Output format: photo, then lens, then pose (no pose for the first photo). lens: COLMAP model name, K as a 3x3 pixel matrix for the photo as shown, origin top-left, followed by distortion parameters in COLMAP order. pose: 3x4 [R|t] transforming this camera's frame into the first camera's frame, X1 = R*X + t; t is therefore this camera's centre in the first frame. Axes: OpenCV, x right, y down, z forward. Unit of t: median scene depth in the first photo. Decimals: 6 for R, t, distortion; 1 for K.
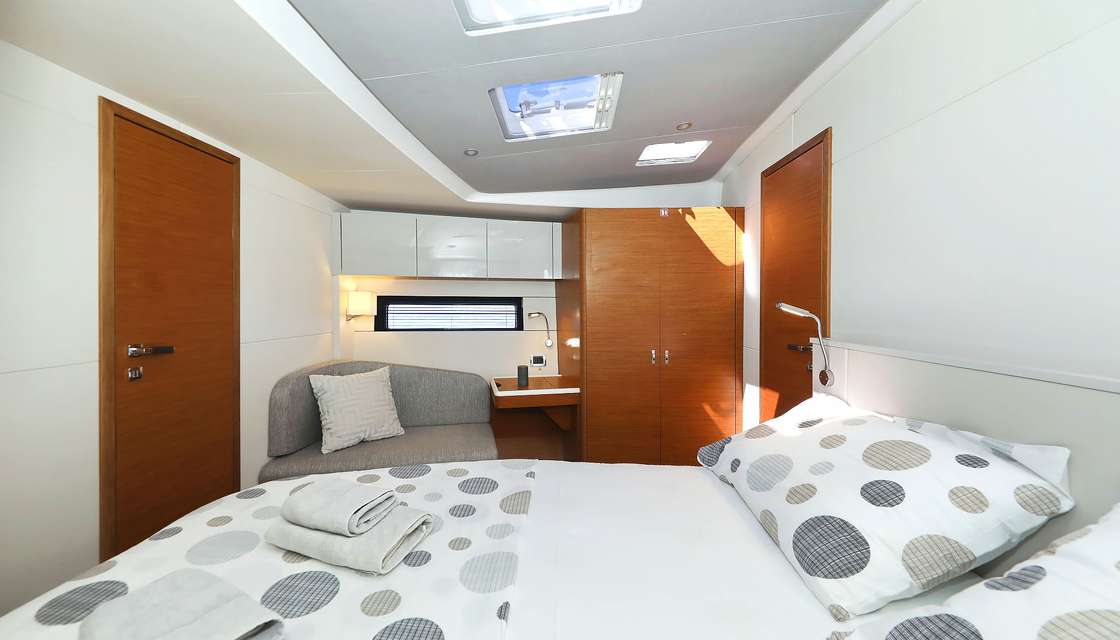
lens RADIAL K [[406.8, 0, 516.5], [0, 406.8, 332.5], [0, 0, 1]] dist [0.001229, 0.000061]
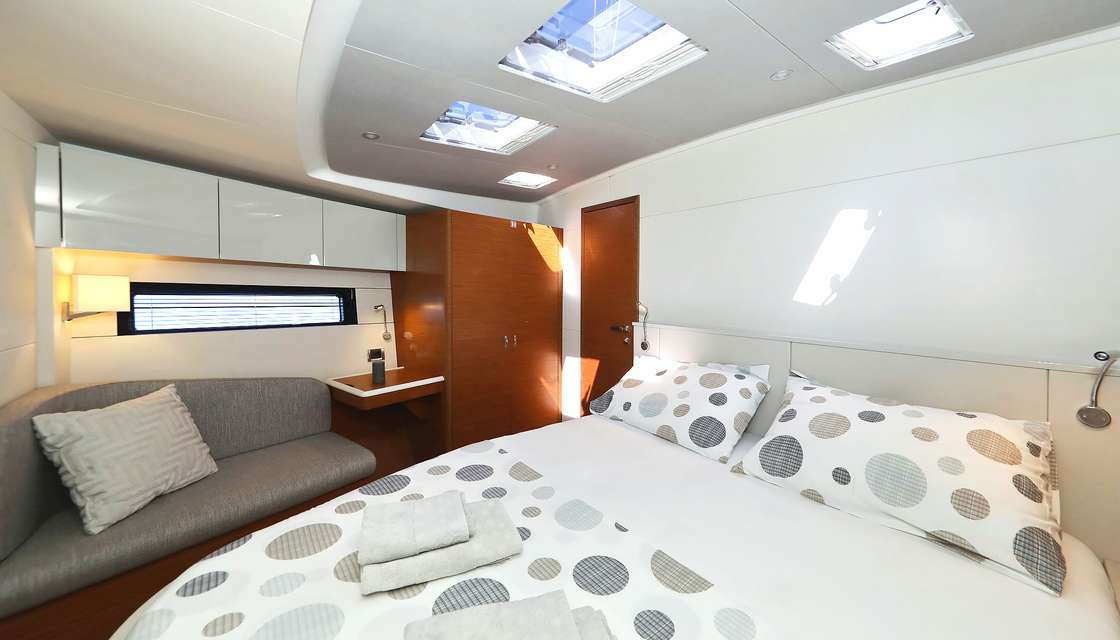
lens RADIAL K [[390.1, 0, 560.0], [0, 390.1, 320.0], [0, 0, 1]] dist [0.000678, -0.000023]
pose [[0.714539, -0.036709, 0.698632, -0.364441], [0.032627, 0.999284, 0.019137, -0.022600], [-0.698834, 0.009120, 0.715225, 0.056677]]
